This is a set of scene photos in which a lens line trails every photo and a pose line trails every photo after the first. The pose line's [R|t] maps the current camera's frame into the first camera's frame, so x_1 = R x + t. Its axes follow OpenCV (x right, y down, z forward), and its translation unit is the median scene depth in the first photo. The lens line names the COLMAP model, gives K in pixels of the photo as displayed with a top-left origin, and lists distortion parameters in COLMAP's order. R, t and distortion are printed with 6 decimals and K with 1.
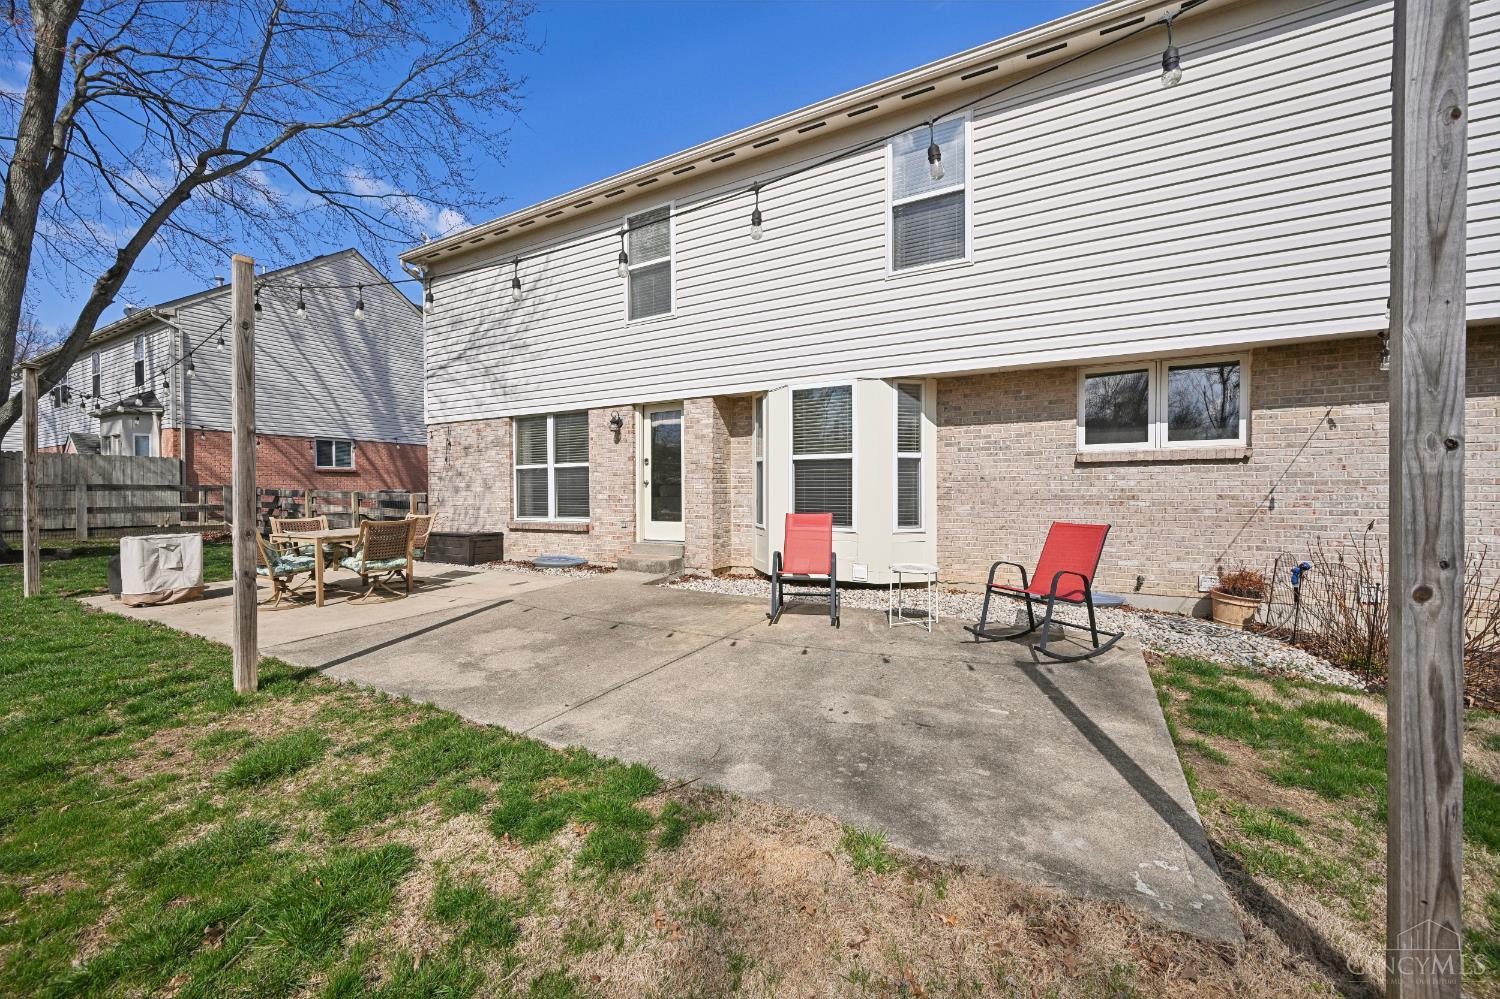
lens RADIAL K [[584.4, 0, 750.0], [0, 584.4, 499.5], [0, 0, 1]] dist [0.000011, -0.000084]
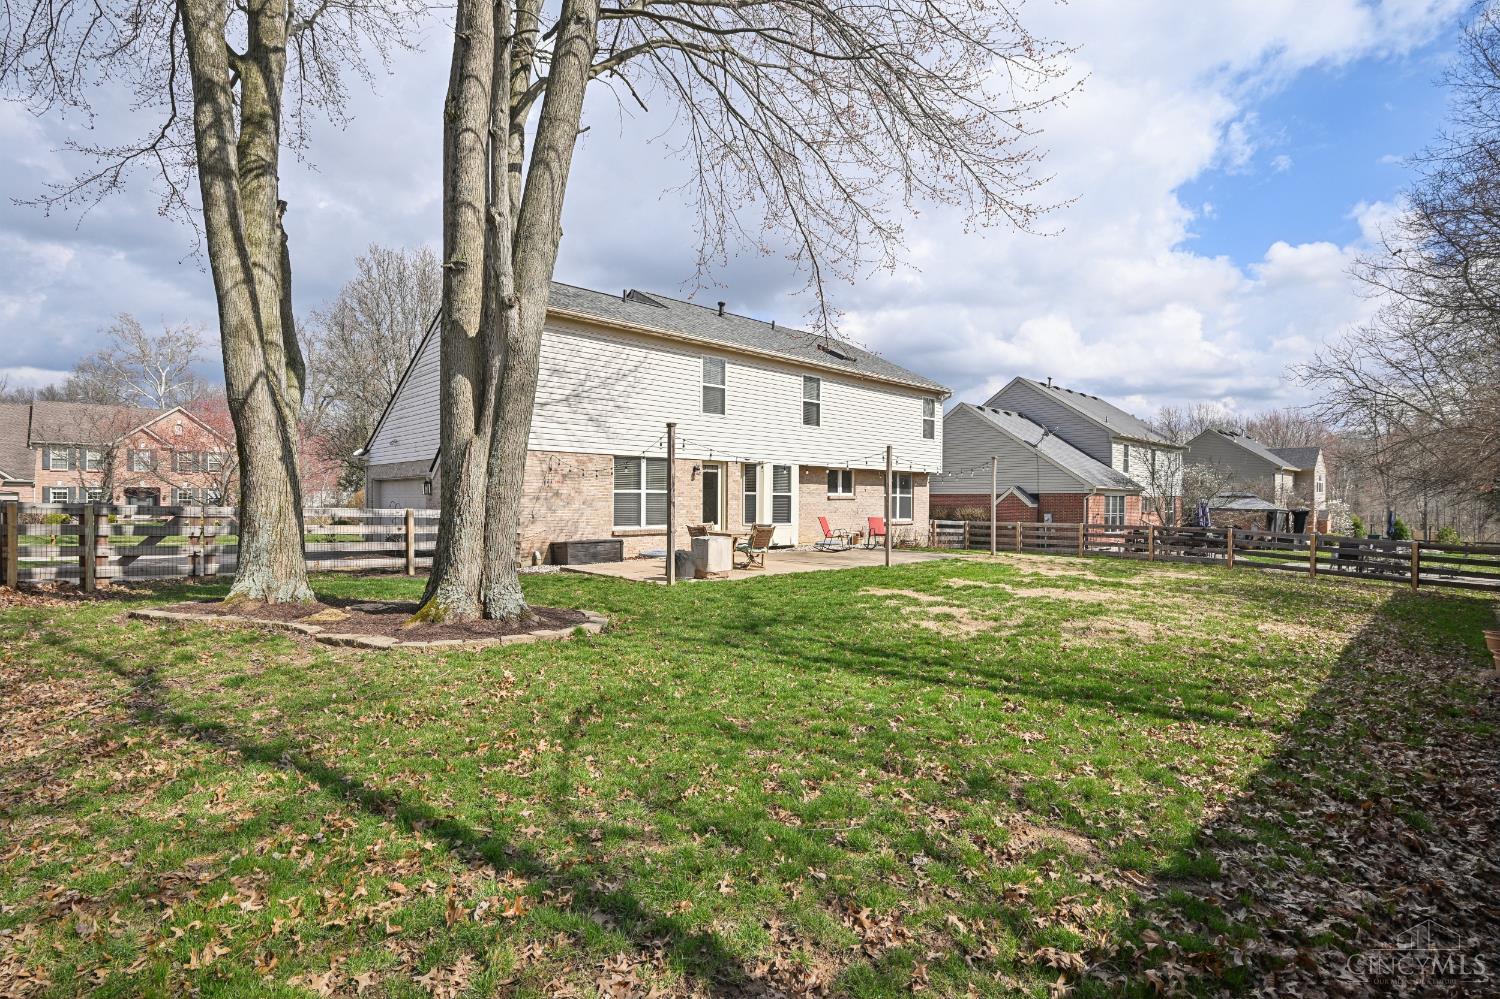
lens RADIAL K [[705.0, 0, 750.0], [0, 705.0, 499.5], [0, 0, 1]] dist [0.000238, -0.000176]
pose [[0.282275, 0.003487, 0.959327, -2.304757], [0.004125, 0.999980, -0.004849, -0.032376], [-0.959325, 0.005326, 0.282254, 0.267259]]
